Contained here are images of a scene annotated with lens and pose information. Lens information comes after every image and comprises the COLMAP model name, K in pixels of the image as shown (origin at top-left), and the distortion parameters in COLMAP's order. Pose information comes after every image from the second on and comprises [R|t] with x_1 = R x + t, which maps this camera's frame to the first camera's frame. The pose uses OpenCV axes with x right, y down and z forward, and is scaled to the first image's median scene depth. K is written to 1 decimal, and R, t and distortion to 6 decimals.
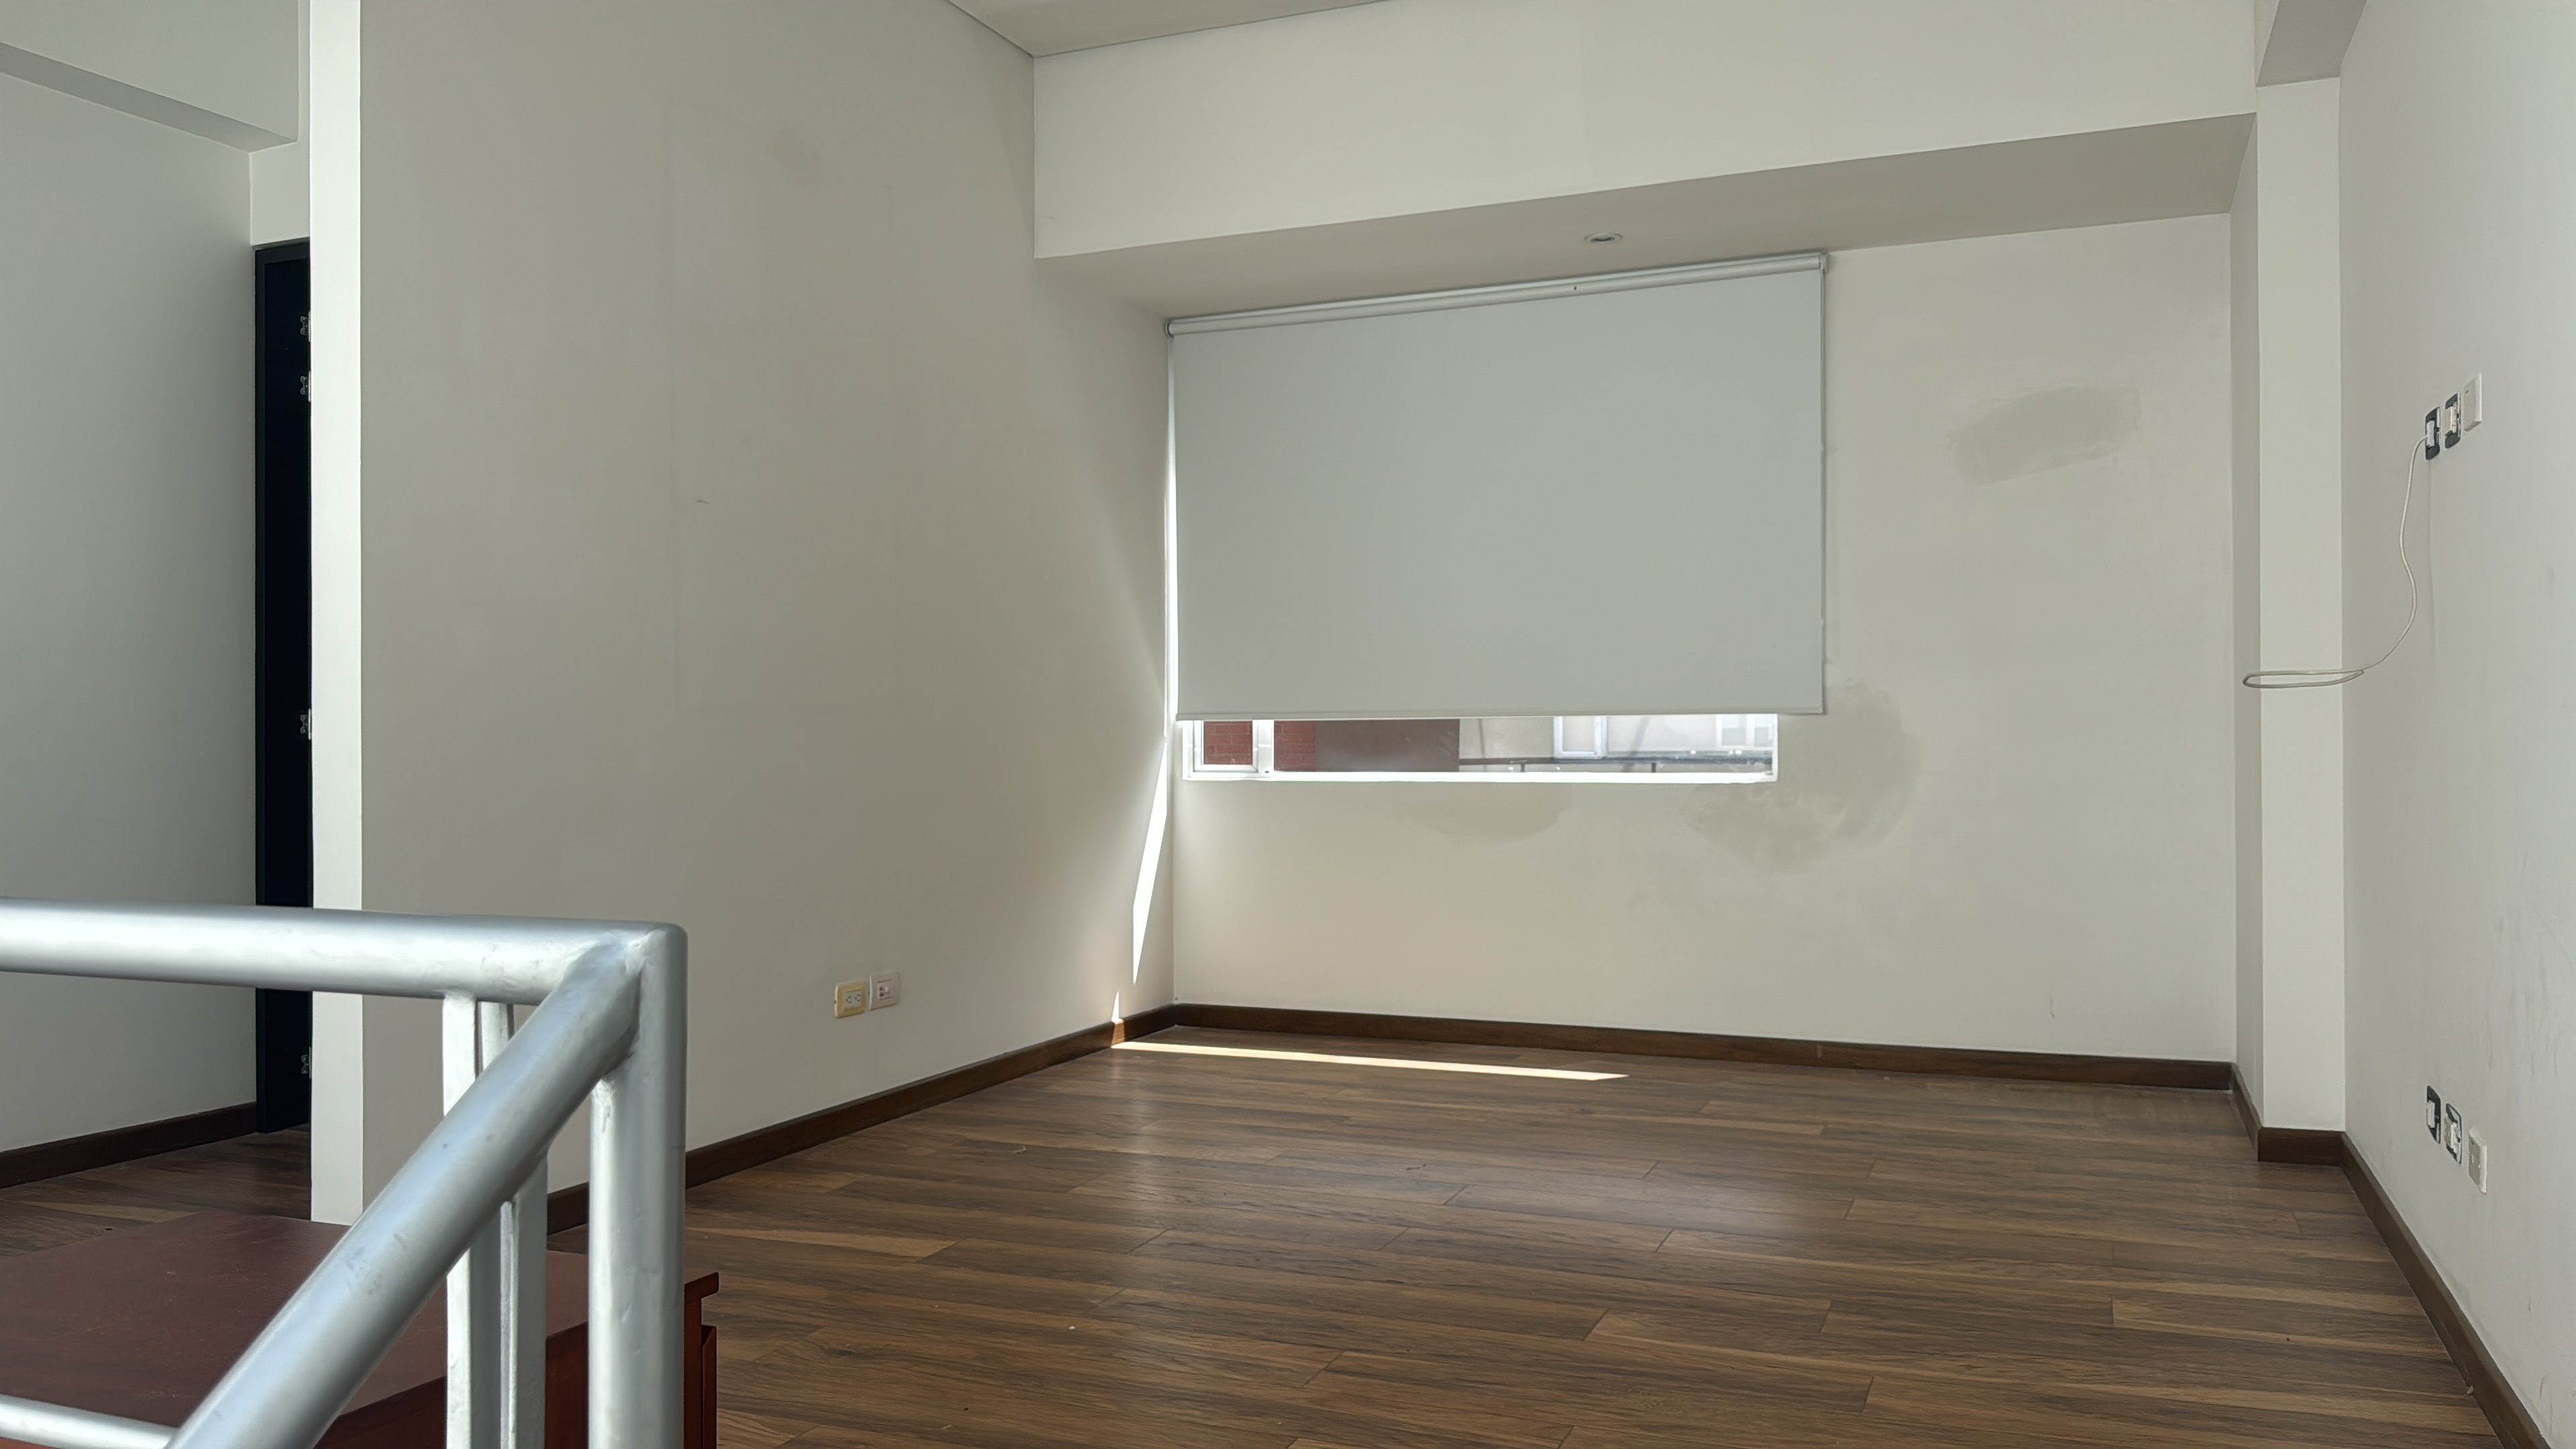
lens RADIAL K [[1889.9, 0, 1288.0], [0, 1889.9, 724.5], [0, 0, 1]] dist [0.031881, -0.056521]
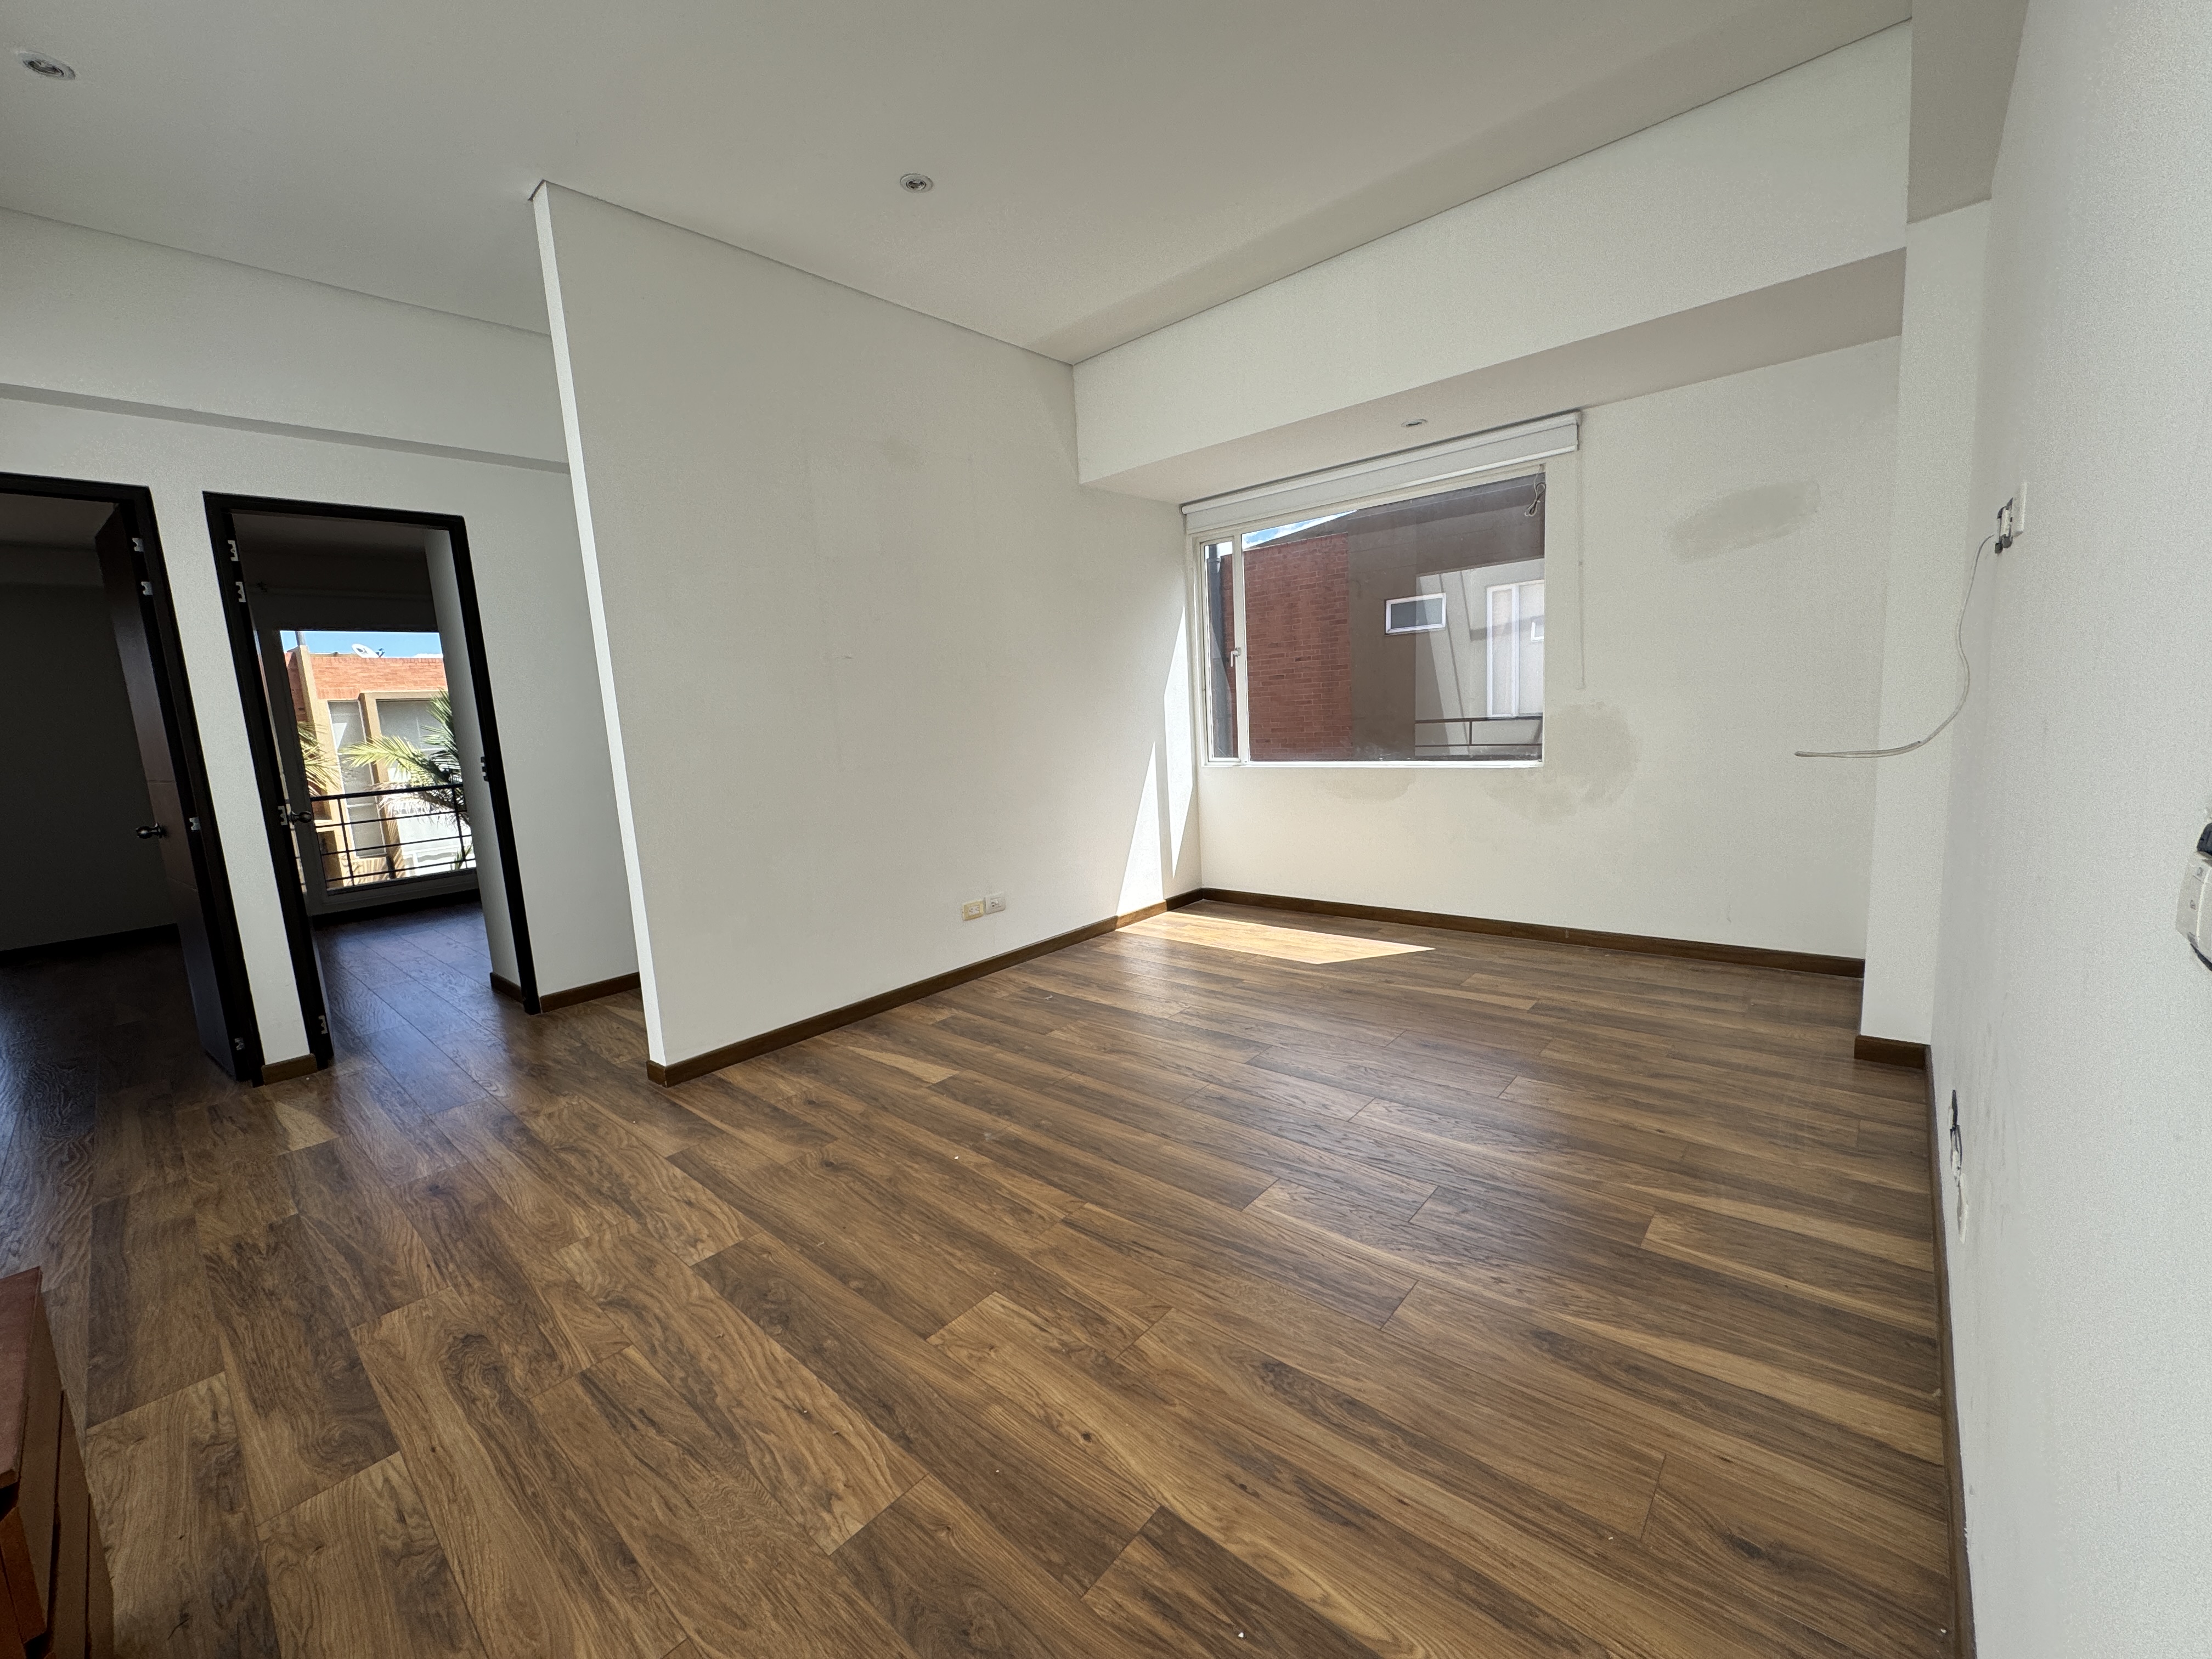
lens RADIAL K [[888.3, 0, 1106.0], [0, 888.3, 829.5], [0, 0, 1]] dist [-0.003773, -0.000293]
pose [[0.947279, -0.007248, -0.320327, 0.222375], [0.056565, 0.987825, 0.144923, -0.068991], [0.315377, -0.155402, 0.936156, 0.270152]]
